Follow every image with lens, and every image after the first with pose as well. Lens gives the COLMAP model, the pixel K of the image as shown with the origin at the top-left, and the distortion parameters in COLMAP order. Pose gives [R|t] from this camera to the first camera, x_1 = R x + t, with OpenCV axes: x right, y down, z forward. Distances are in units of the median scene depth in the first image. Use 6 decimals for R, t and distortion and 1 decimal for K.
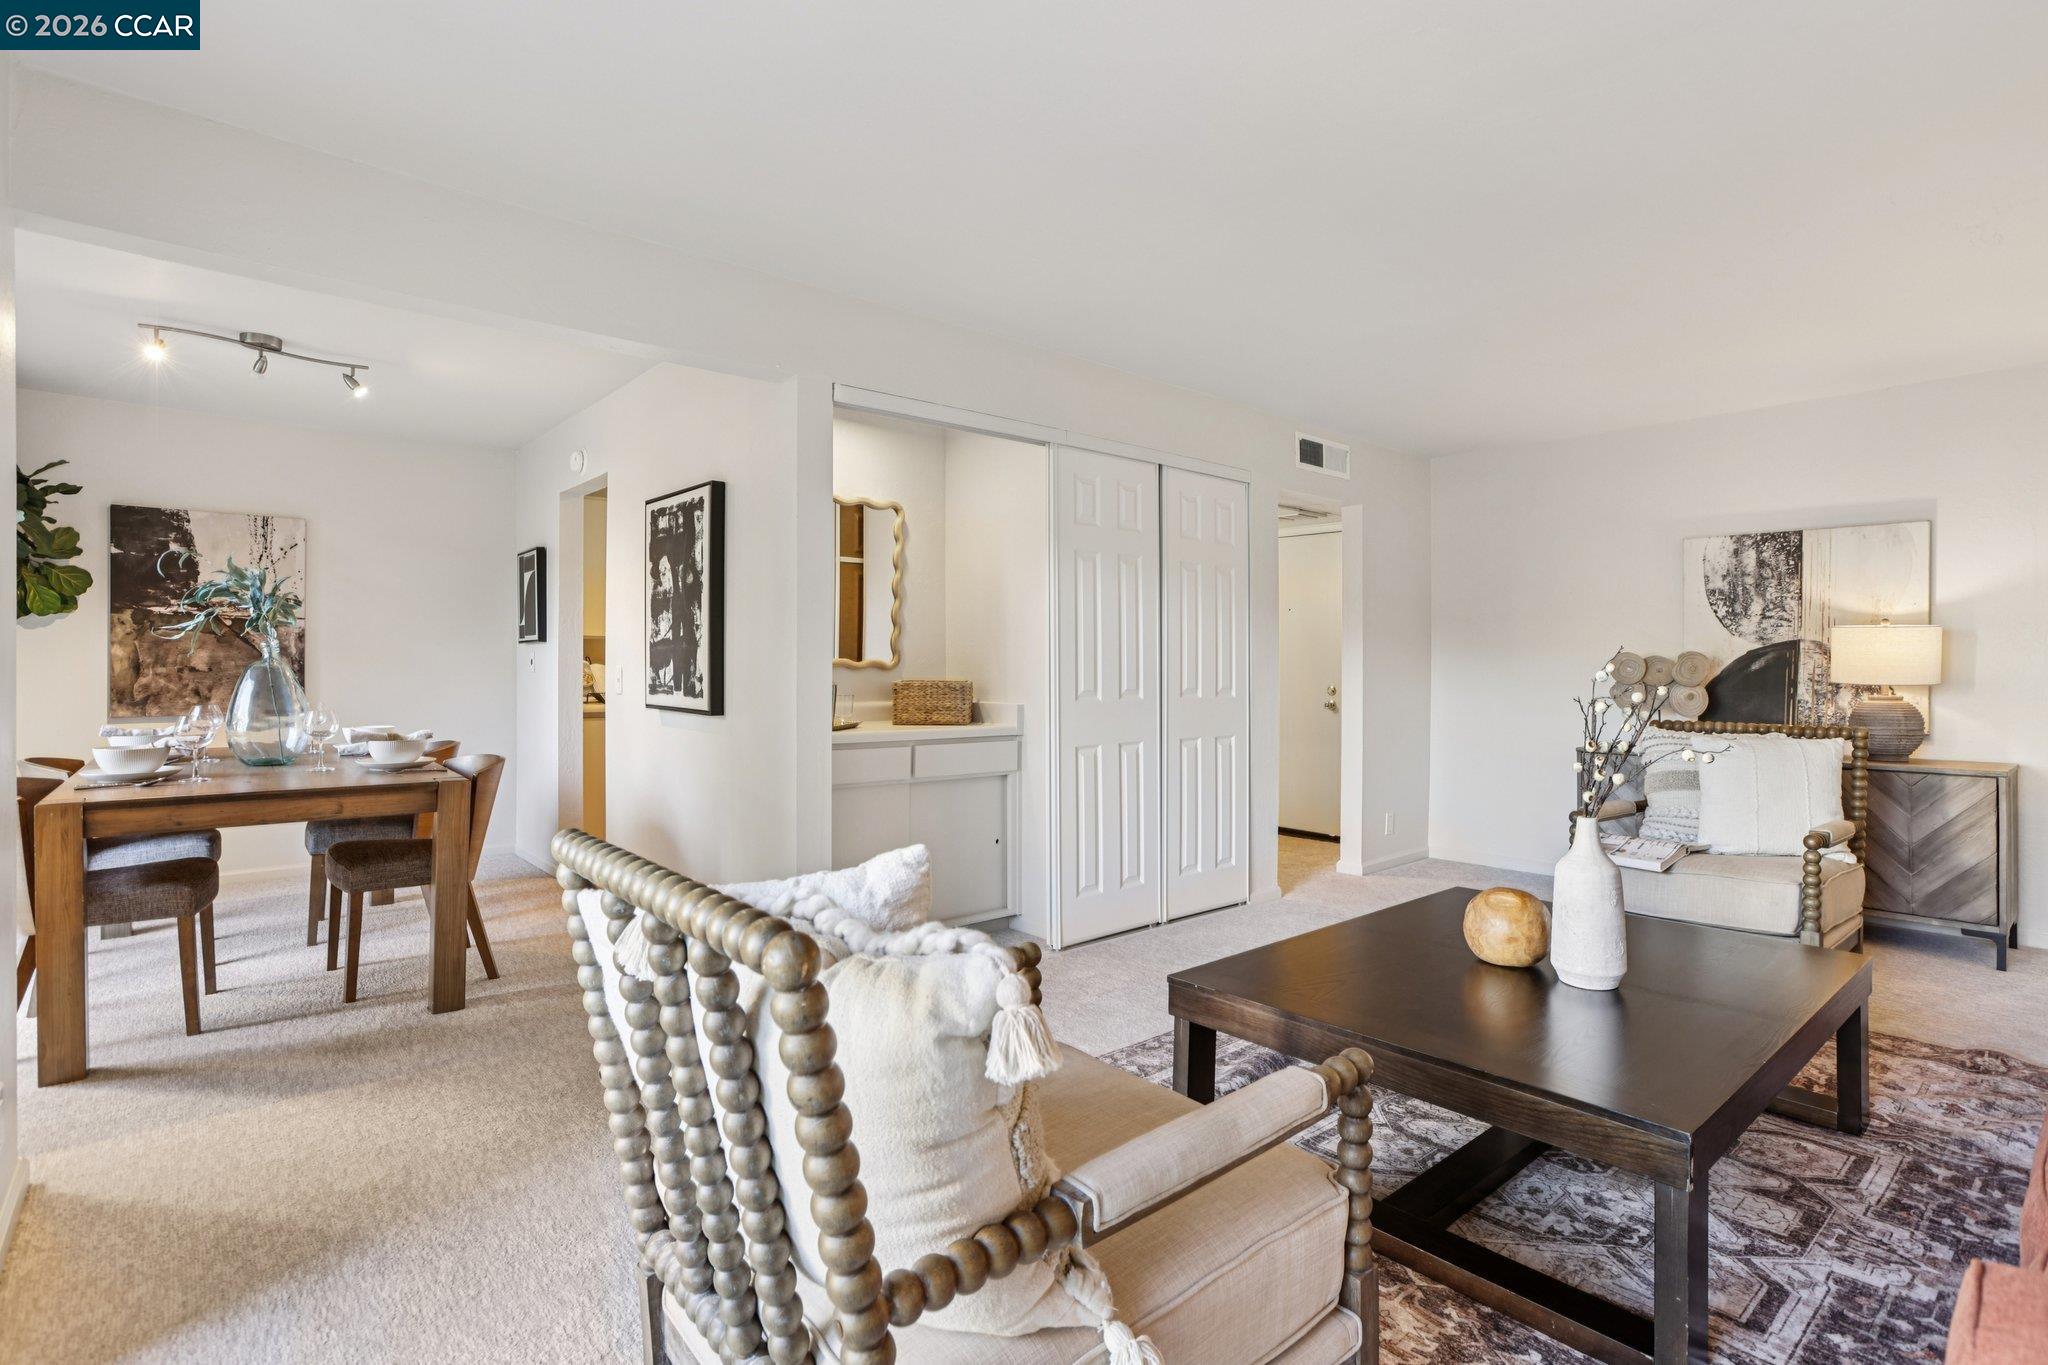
lens RADIAL K [[997.6, 0, 1020.5], [0, 997.6, 663.6], [0, 0, 1]] dist [-0.043349, 0.022623]
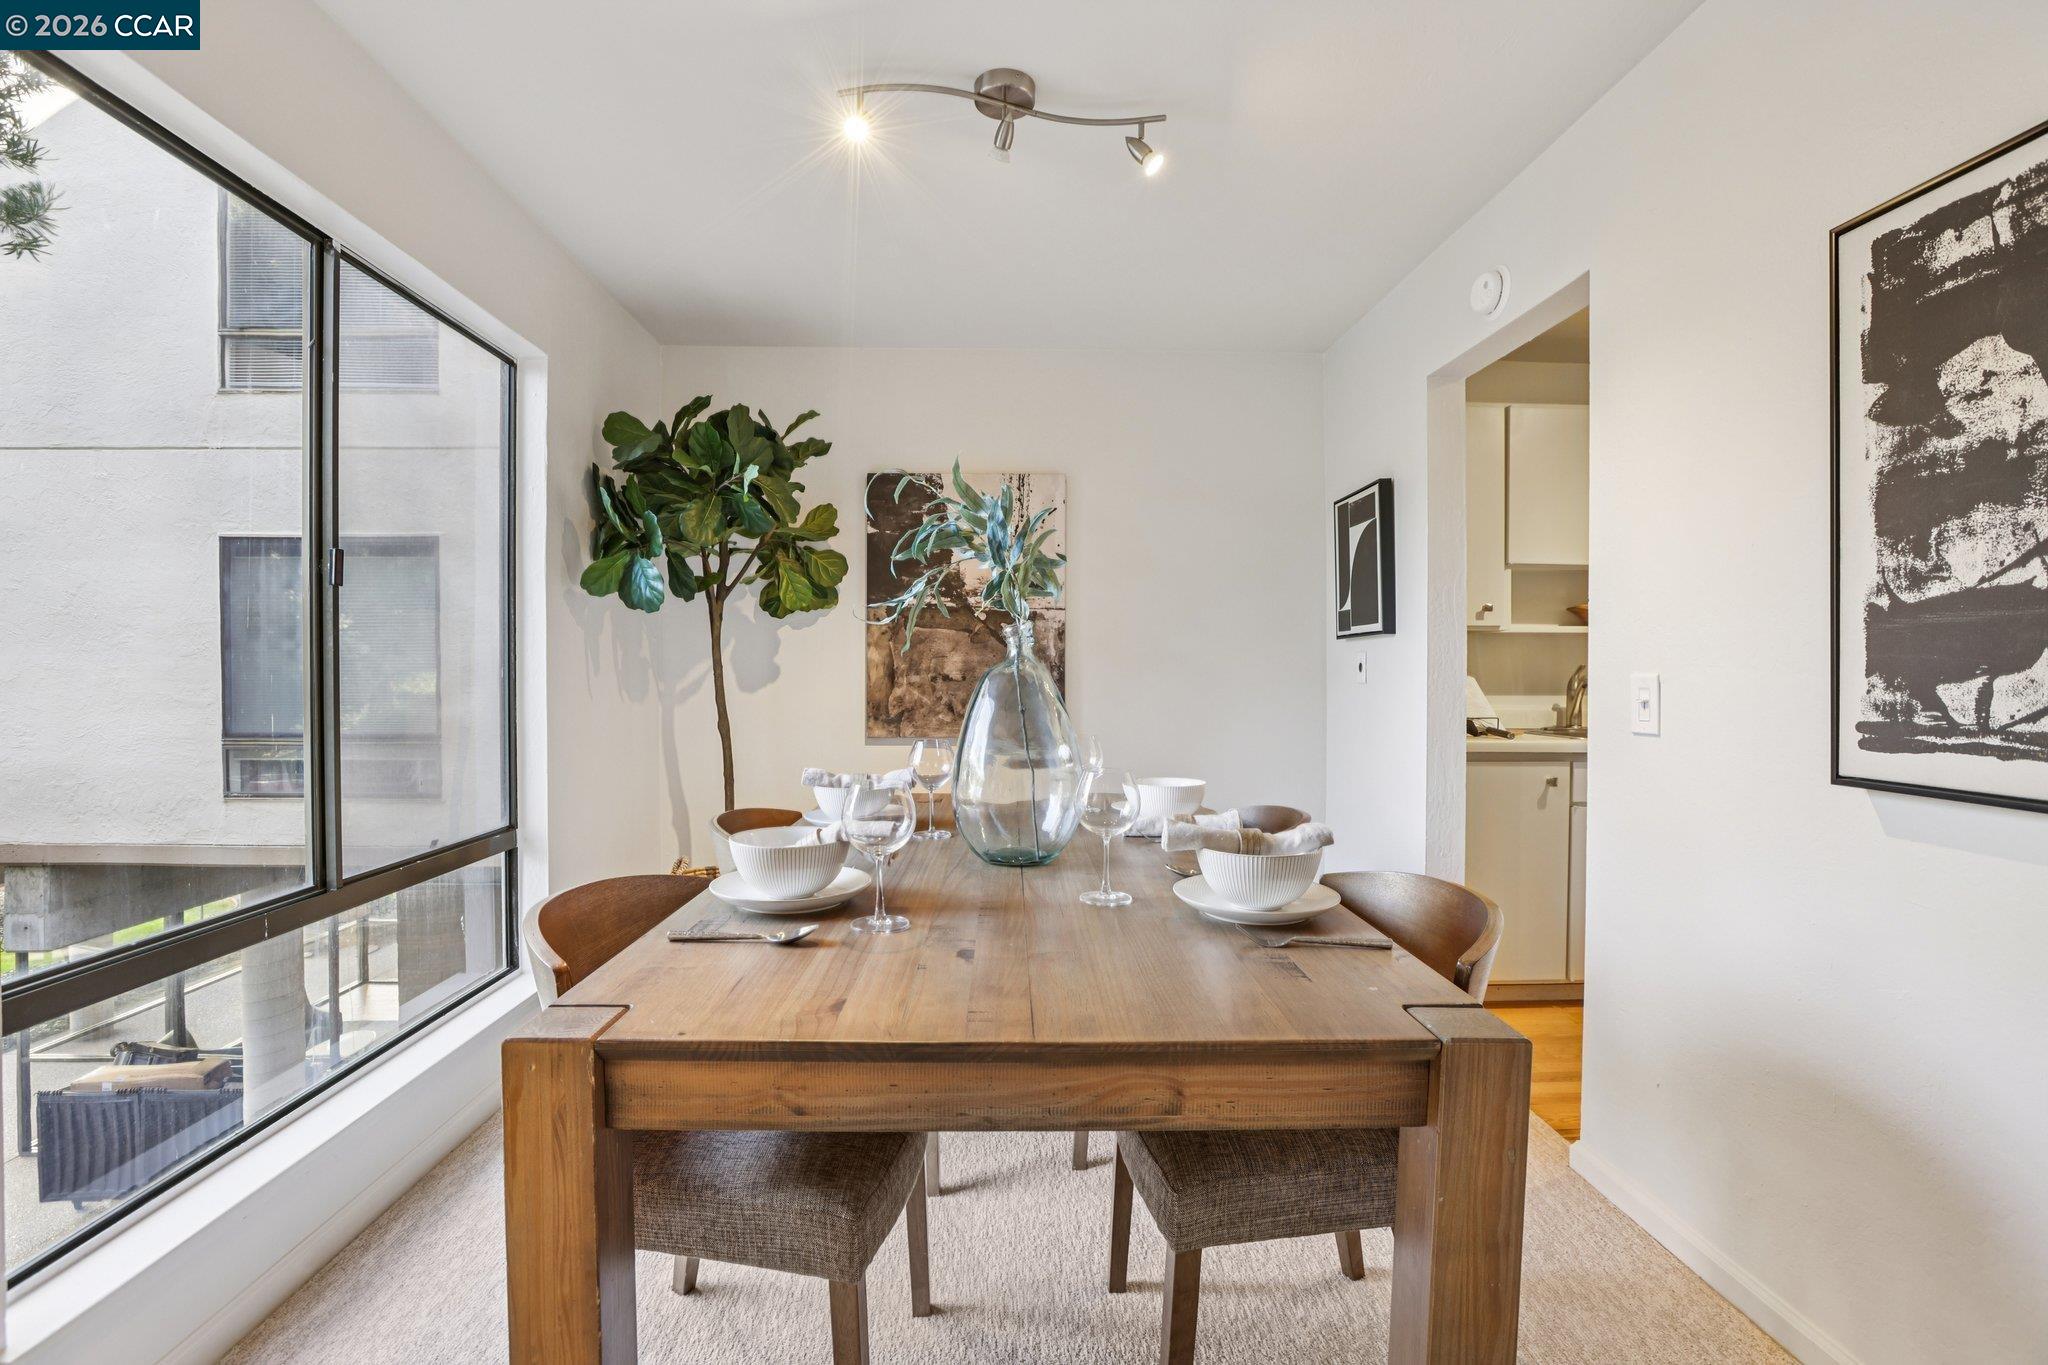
lens RADIAL K [[912.9, 0, 1017.7], [0, 912.9, 679.3], [0, 0, 1]] dist [-0.052092, 0.019564]
pose [[0.782096, 0.003420, -0.623148, -0.364810], [0.000548, 0.999981, 0.006175, 0.002684], [0.623158, -0.005171, 0.782079, 0.487849]]
